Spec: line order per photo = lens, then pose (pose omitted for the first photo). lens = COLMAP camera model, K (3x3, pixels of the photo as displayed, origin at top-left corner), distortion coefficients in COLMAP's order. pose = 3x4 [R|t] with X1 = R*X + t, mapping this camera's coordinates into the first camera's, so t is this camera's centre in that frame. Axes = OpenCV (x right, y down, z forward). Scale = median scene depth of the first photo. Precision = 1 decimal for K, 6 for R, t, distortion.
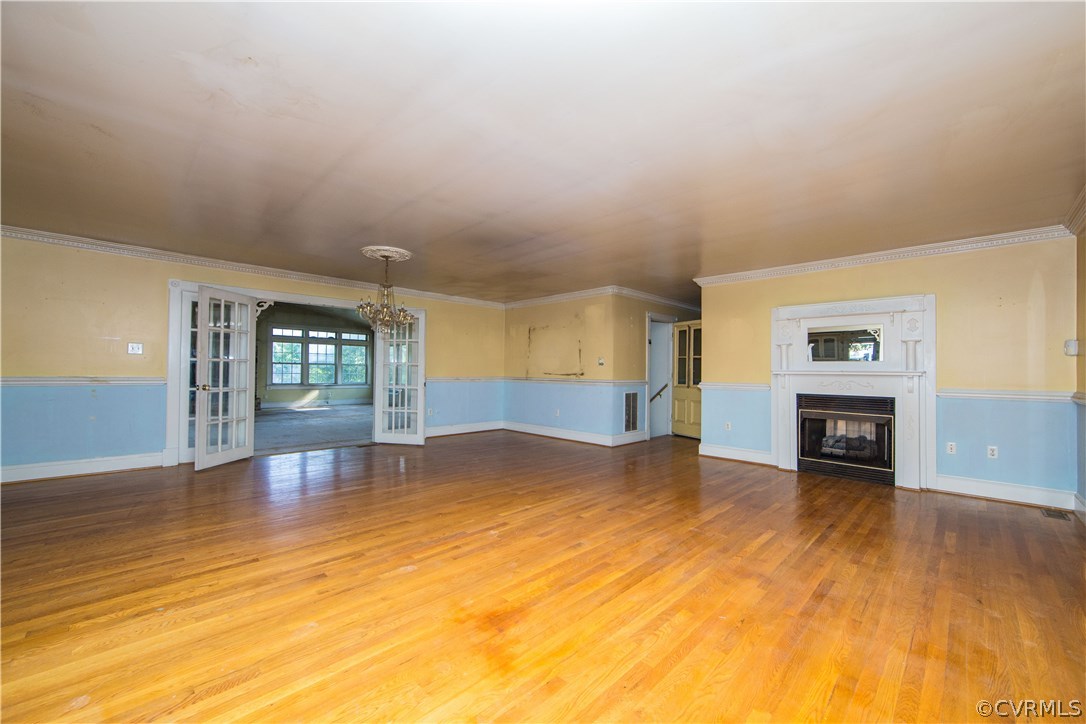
lens RADIAL K [[428.4, 0, 543.0], [0, 428.4, 362.0], [0, 0, 1]] dist [-0.016874, 0.000071]
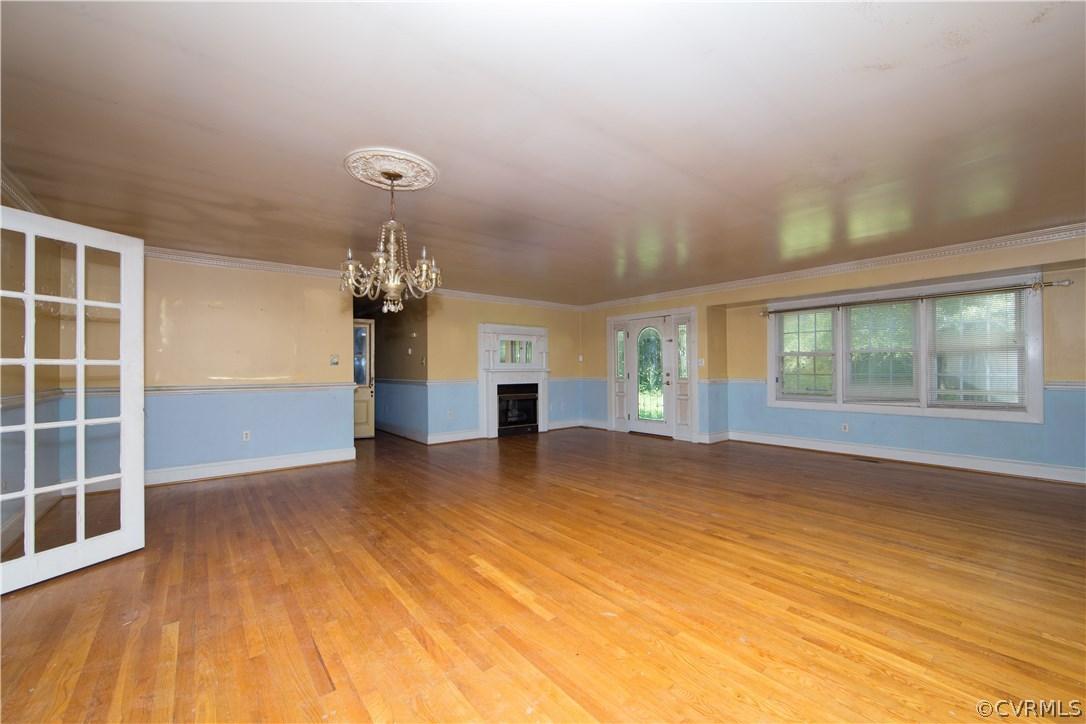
lens RADIAL K [[428.4, 0, 549.0], [0, 428.4, 366.9], [0, 0, 1]] dist [-0.003081, 0.000006]
pose [[0.092055, -0.008491, 0.995718, -1.194352], [-0.015074, 0.999837, 0.009919, -0.005043], [-0.995640, -0.015923, 0.091912, 0.967367]]
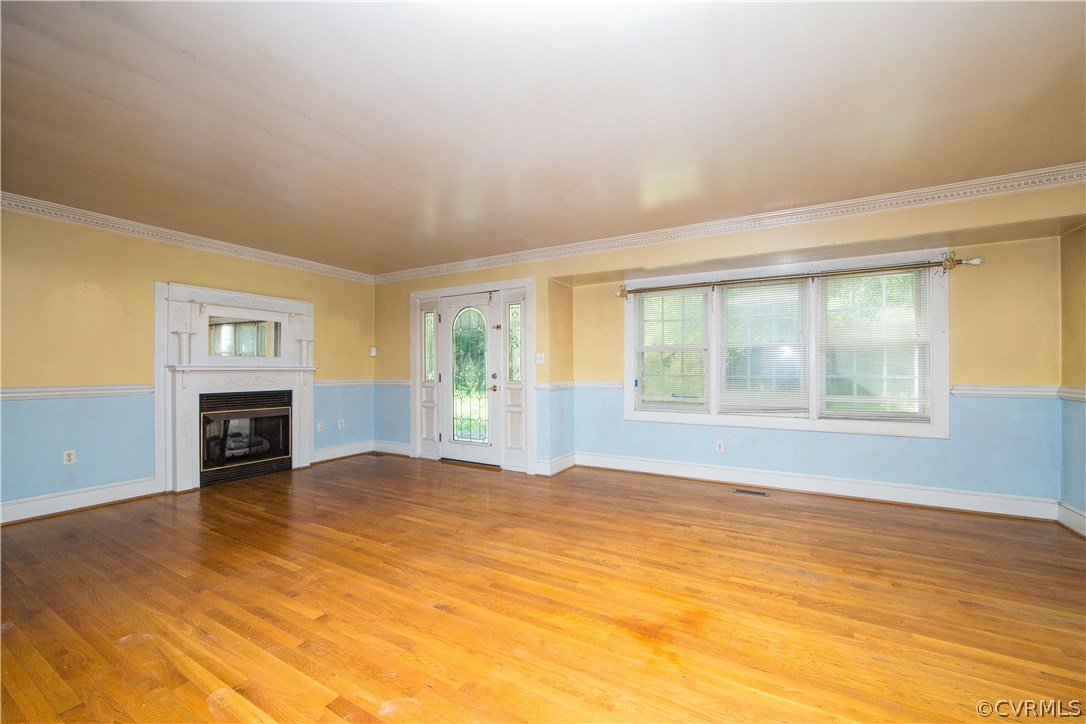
lens RADIAL K [[427.5, 0, 543.0], [0, 427.5, 362.0], [0, 0, 1]] dist [0.002239, 0.000504]
pose [[-0.263054, 0.002853, 0.964777, -0.529683], [-0.023987, 0.999667, -0.009497, 0.006151], [-0.964483, -0.025640, -0.262898, 0.811830]]
